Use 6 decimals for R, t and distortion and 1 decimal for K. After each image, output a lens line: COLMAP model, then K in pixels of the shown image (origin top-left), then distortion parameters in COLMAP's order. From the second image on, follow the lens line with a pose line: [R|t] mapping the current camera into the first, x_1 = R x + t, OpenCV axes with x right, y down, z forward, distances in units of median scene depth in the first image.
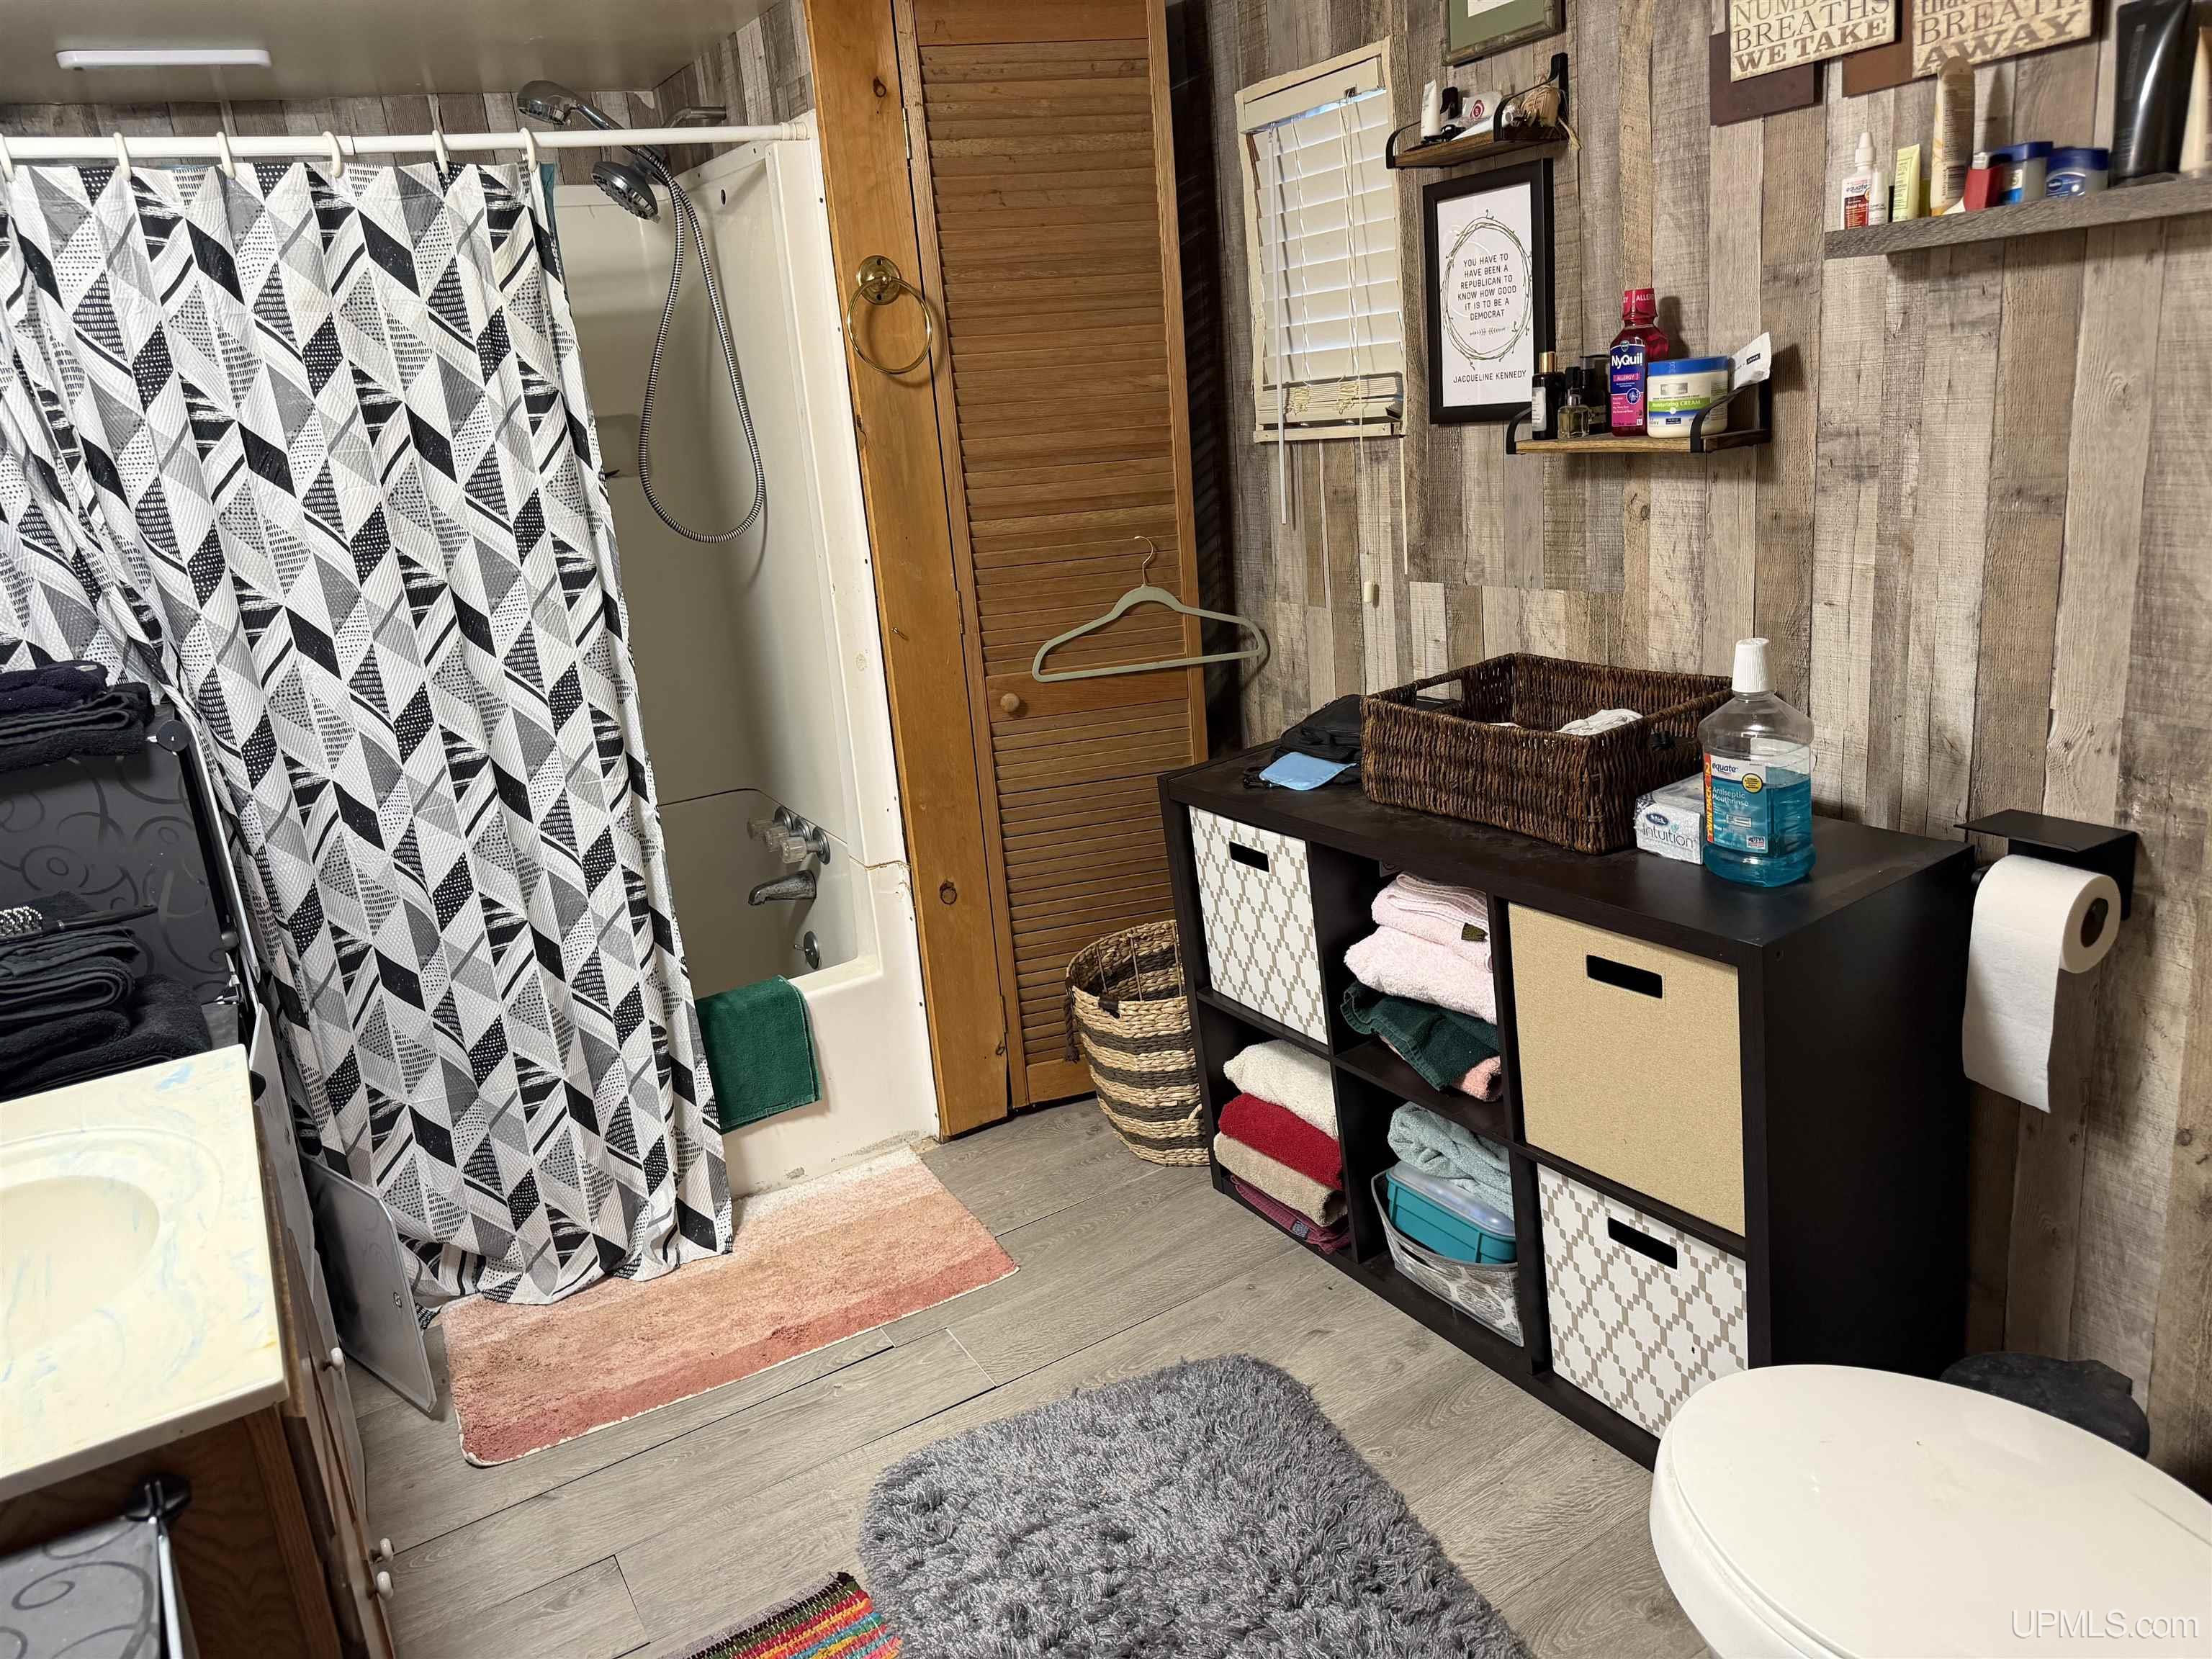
lens RADIAL K [[1561.8, 0, 1110.9], [0, 1561.8, 824.9], [0, 0, 1]] dist [0.051717, -0.065986]
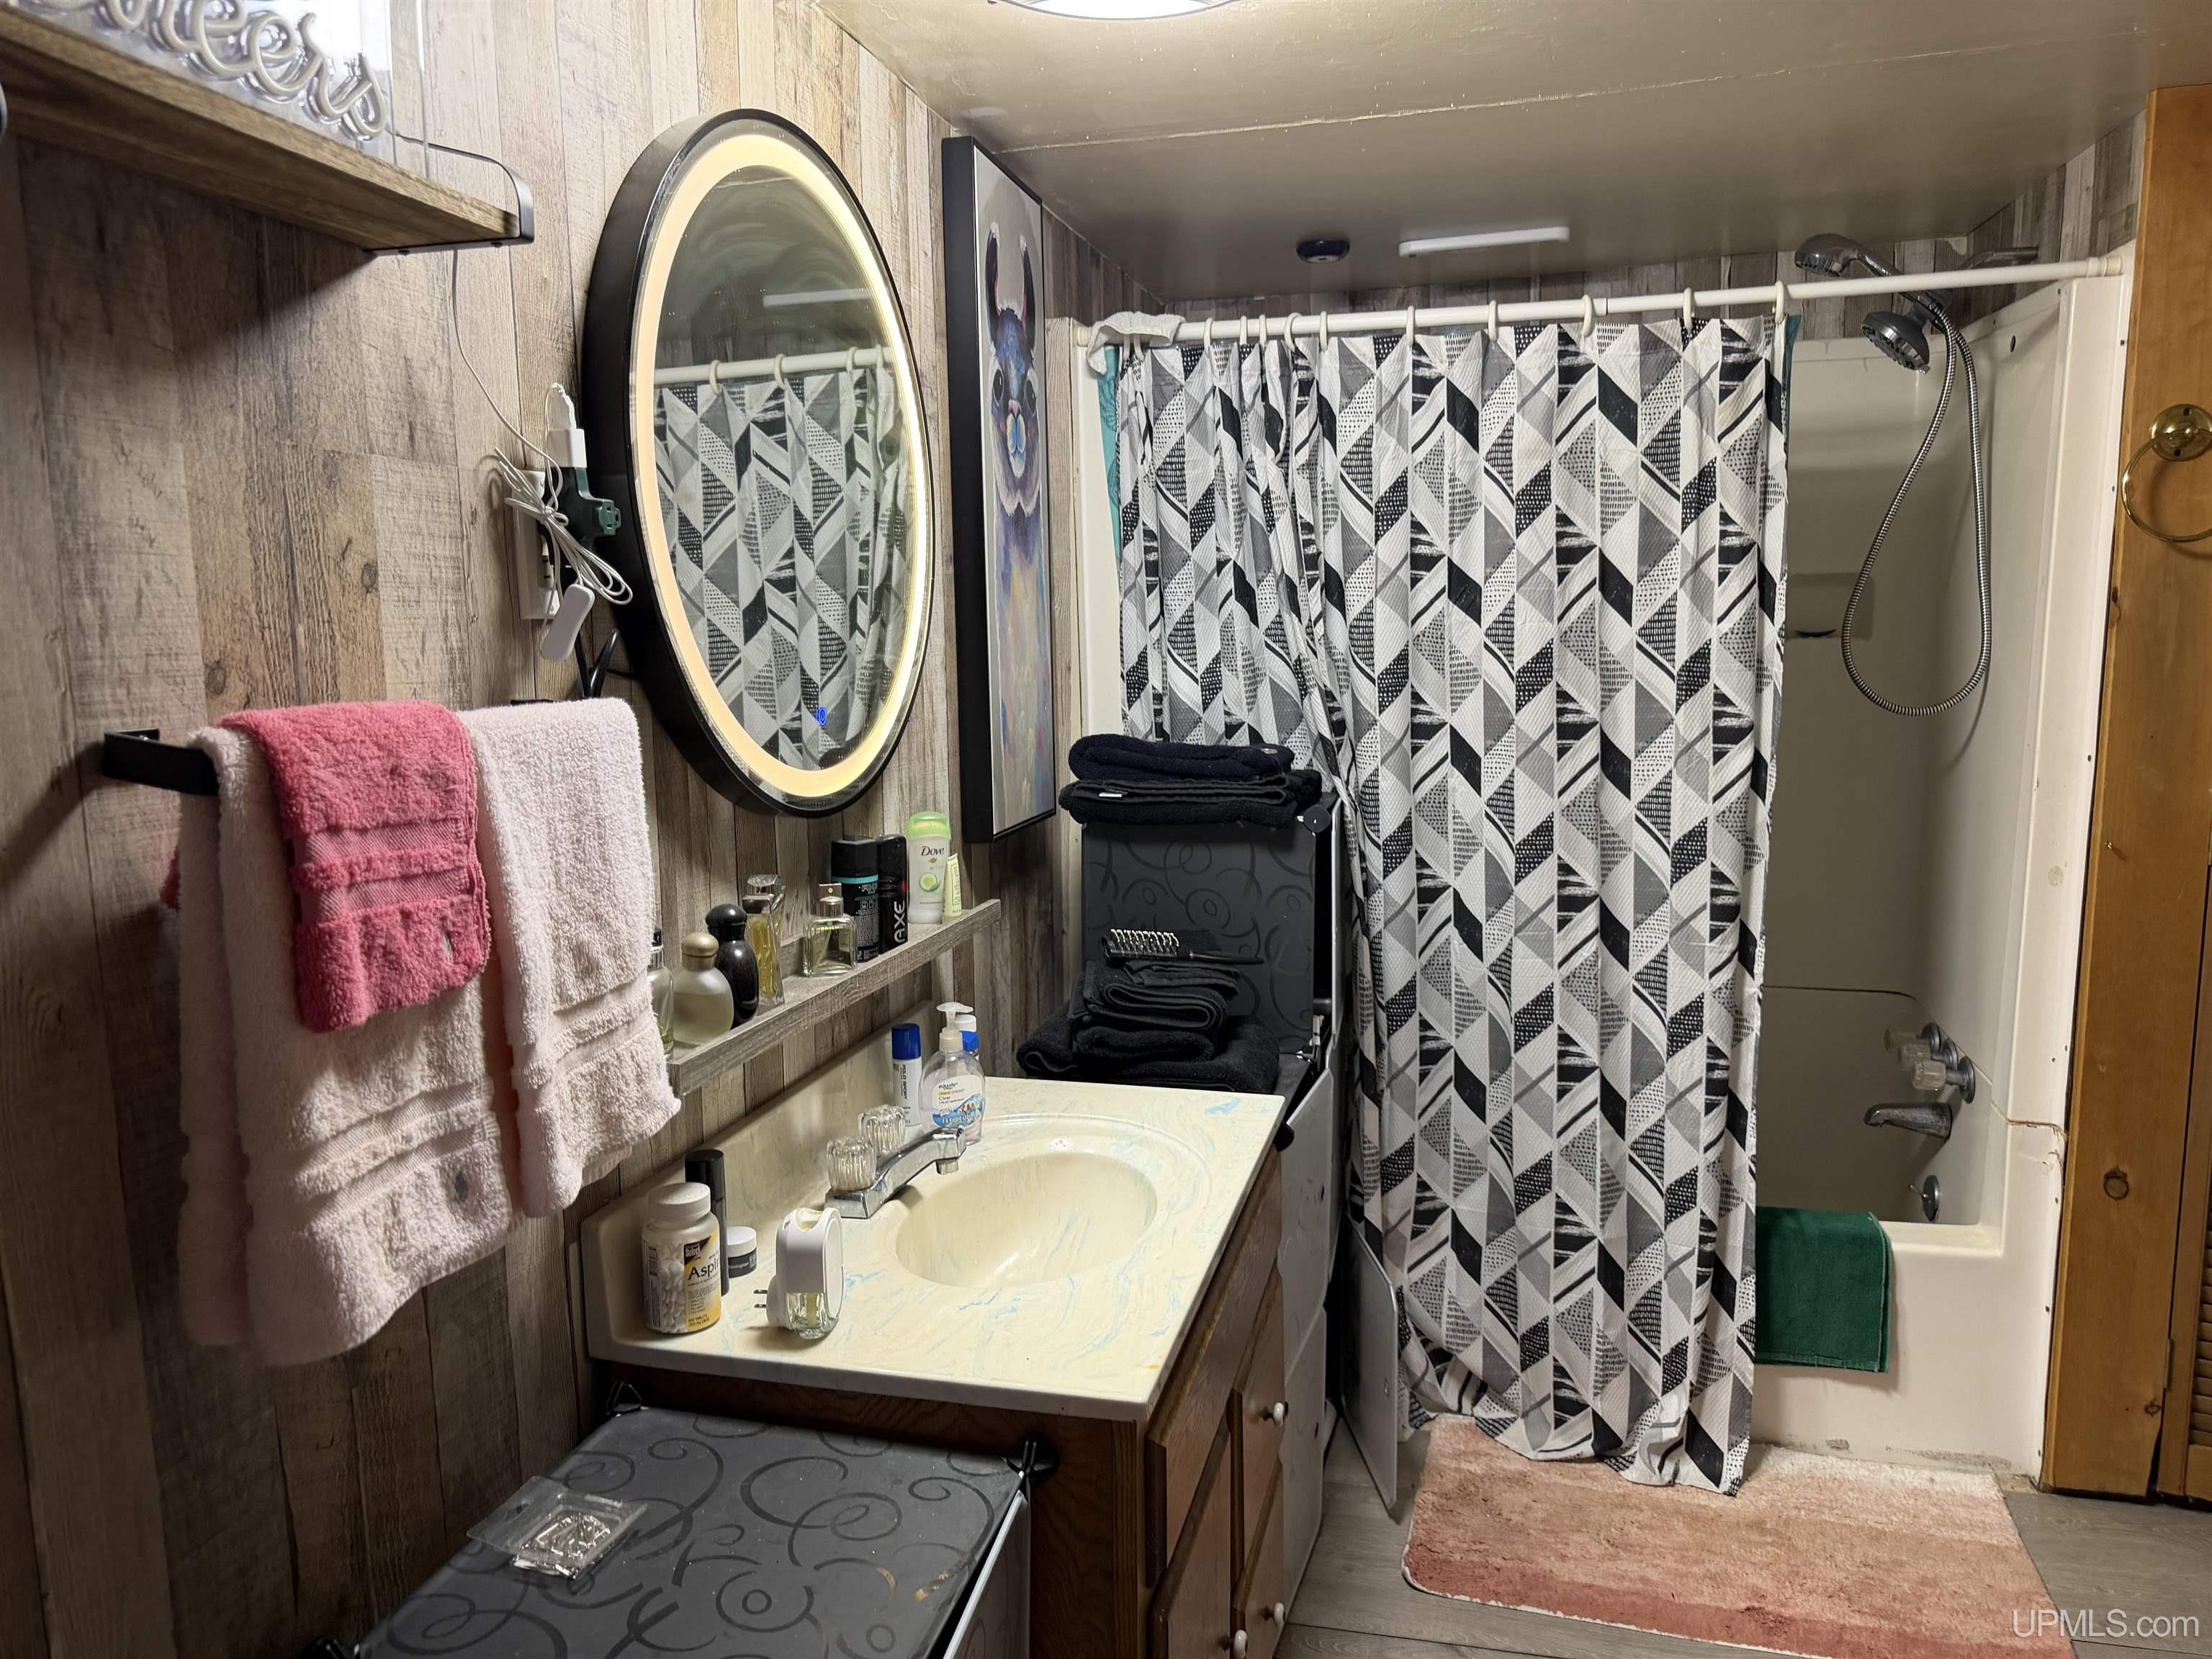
lens RADIAL K [[1561.8, 0, 1104.2], [0, 1561.8, 816.6], [0, 0, 1]] dist [0.051717, -0.065986]
pose [[0.702958, 0.169747, -0.690678, 0.061344], [-0.238262, 0.971193, -0.003809, -0.013250], [0.670135, 0.167240, 0.723153, 0.060087]]
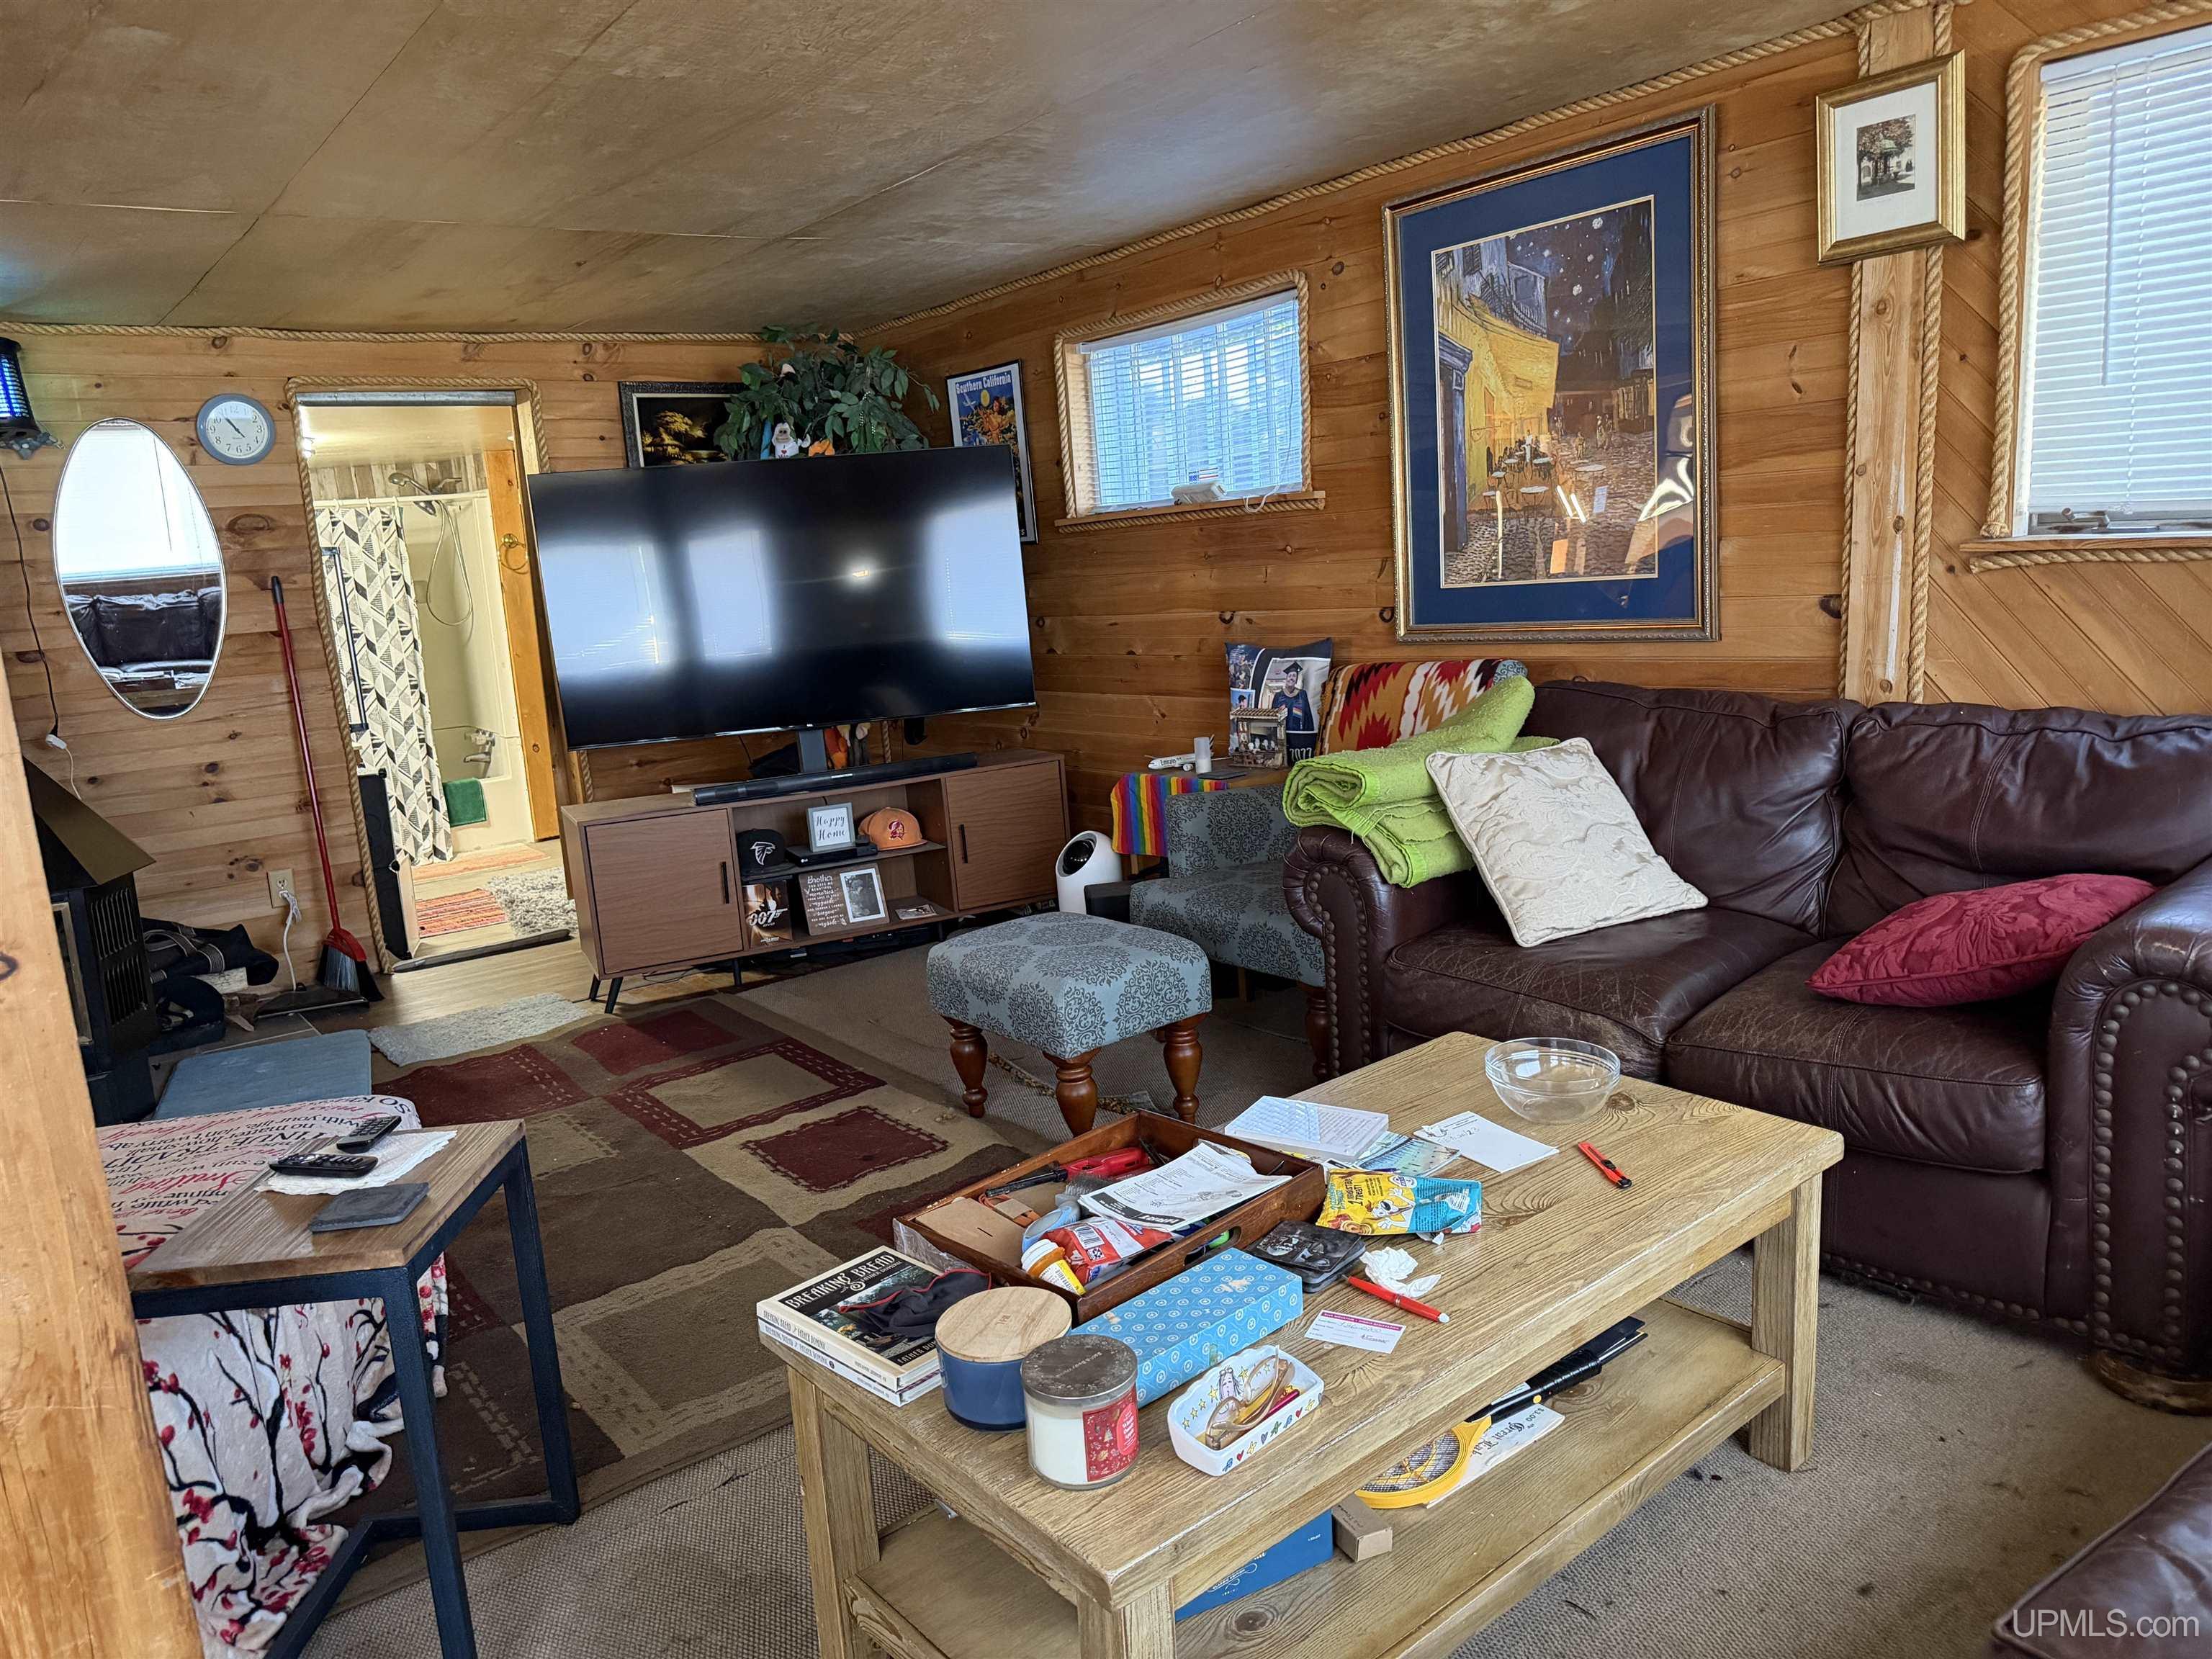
lens RADIAL K [[1561.8, 0, 1097.2], [0, 1561.8, 827.5], [0, 0, 1]] dist [0.051717, -0.065986]
pose [[0.992594, 0.002938, 0.121447, 0.643954], [0.008725, 0.995402, -0.095386, 0.536616], [-0.121168, 0.095739, 0.988004, -2.210218]]
